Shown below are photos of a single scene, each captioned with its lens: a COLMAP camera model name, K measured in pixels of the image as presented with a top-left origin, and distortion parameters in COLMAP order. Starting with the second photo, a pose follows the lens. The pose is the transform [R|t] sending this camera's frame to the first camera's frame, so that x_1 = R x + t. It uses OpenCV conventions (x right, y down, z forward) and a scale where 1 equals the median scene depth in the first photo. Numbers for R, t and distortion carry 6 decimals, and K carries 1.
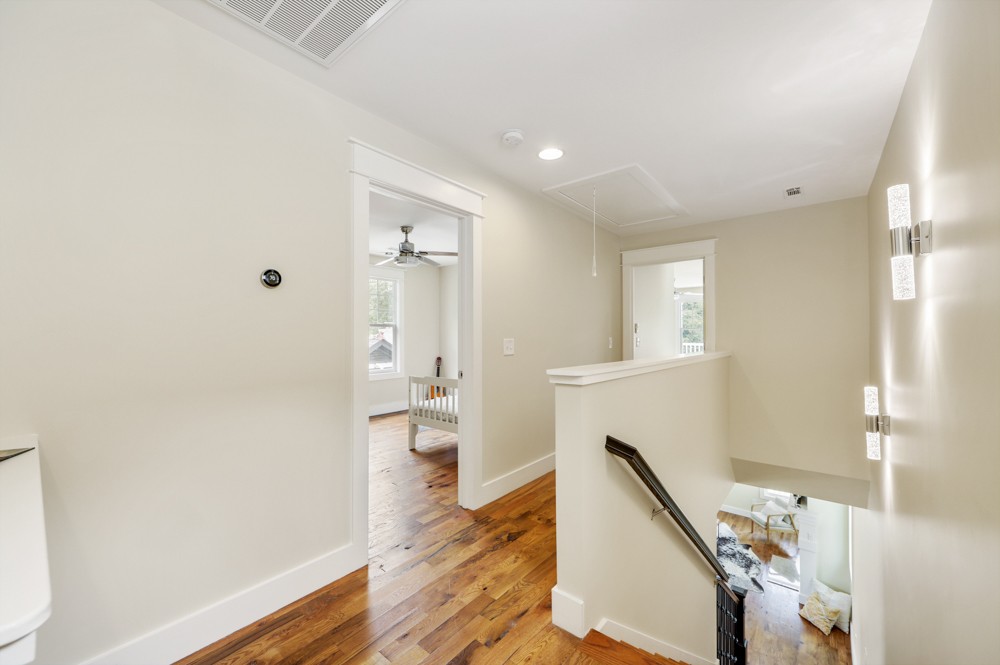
lens RADIAL K [[393.7, 0, 499.0], [0, 393.7, 335.5], [0, 0, 1]] dist [-0.001185, -0.000252]
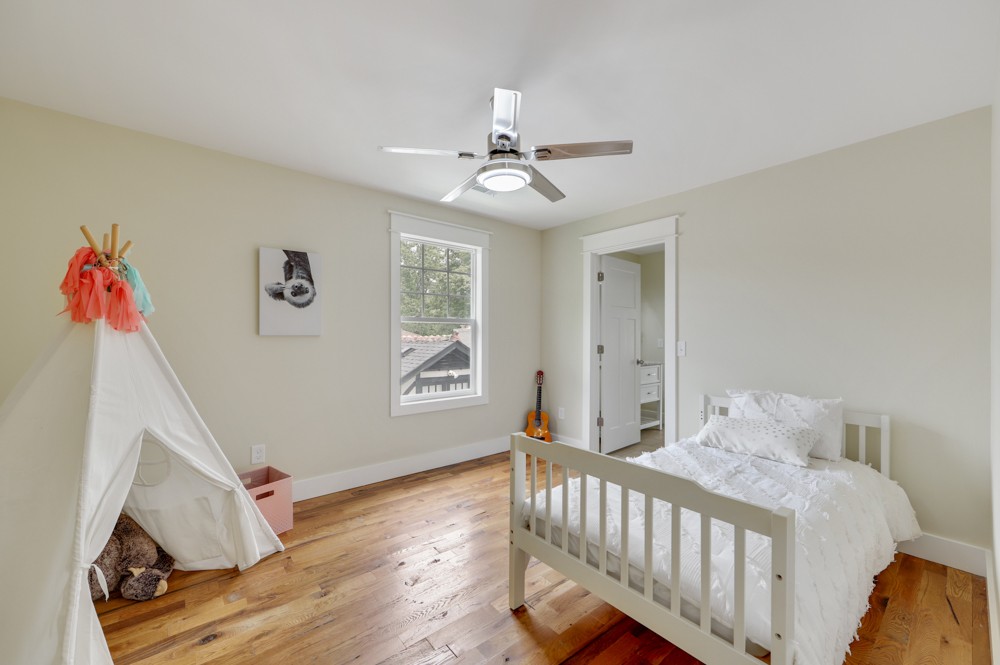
lens RADIAL K [[393.7, 0, 499.0], [0, 393.7, 335.5], [0, 0, 1]] dist [-0.001185, -0.000252]
pose [[0.982775, 0.006761, -0.184683, -0.099143], [-0.007154, 0.999973, -0.001464, -0.001032], [0.184668, 0.002760, 0.982797, 0.351214]]
